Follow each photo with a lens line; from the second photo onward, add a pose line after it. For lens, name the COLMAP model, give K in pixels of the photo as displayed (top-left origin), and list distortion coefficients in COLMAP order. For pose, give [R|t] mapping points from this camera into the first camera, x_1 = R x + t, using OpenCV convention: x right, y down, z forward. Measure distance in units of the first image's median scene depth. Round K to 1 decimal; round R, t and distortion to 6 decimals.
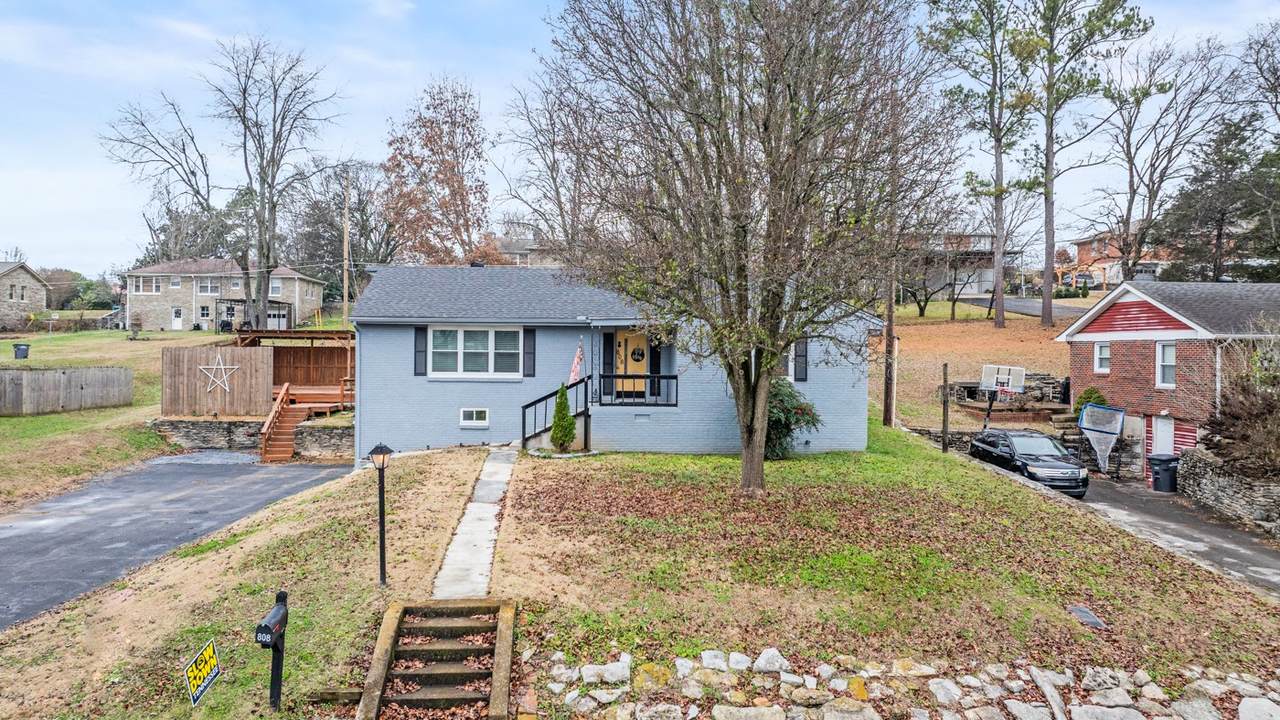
lens RADIAL K [[910.6, 0, 642.3], [0, 910.6, 310.5], [0, 0, 1]] dist [0.000528, -0.000457]
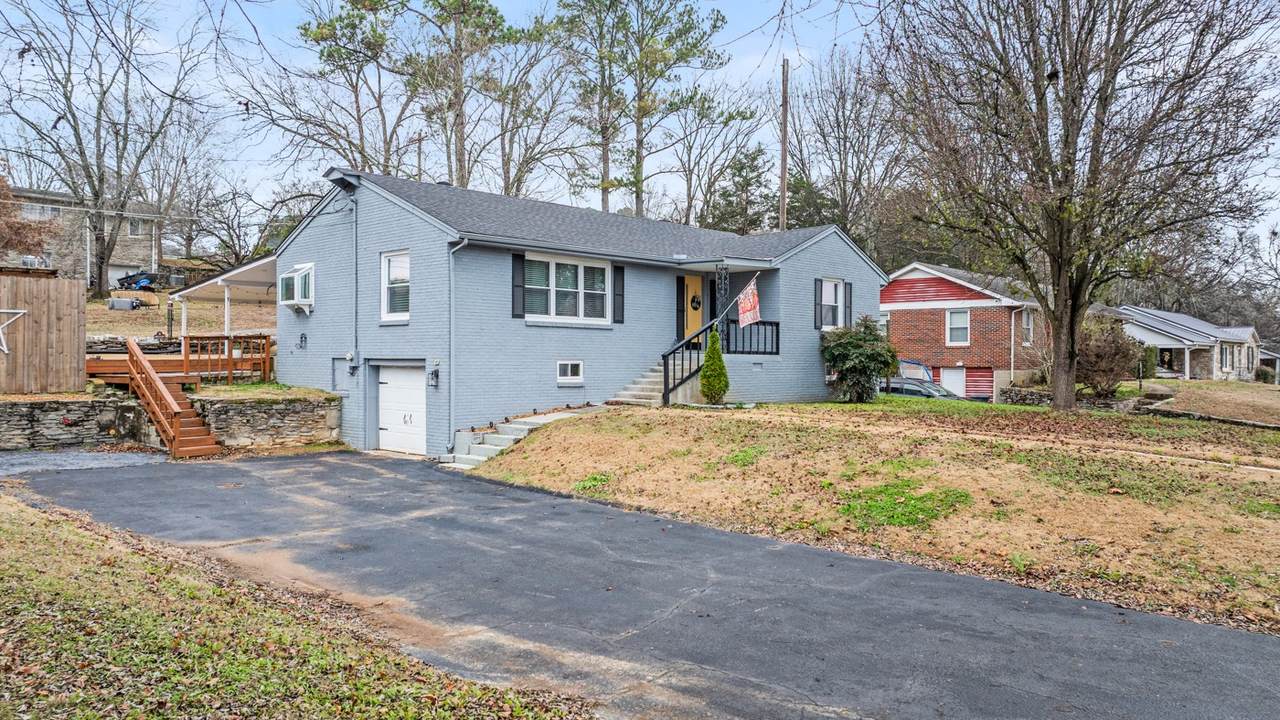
lens RADIAL K [[916.9, 0, 640.0], [0, 916.9, 360.0], [0, 0, 1]] dist [-0.004616, -0.000189]
pose [[0.736297, -0.004555, 0.676643, -0.628359], [-0.026964, 0.998986, 0.036067, 0.069856], [-0.676121, -0.044801, 0.735427, 0.337612]]
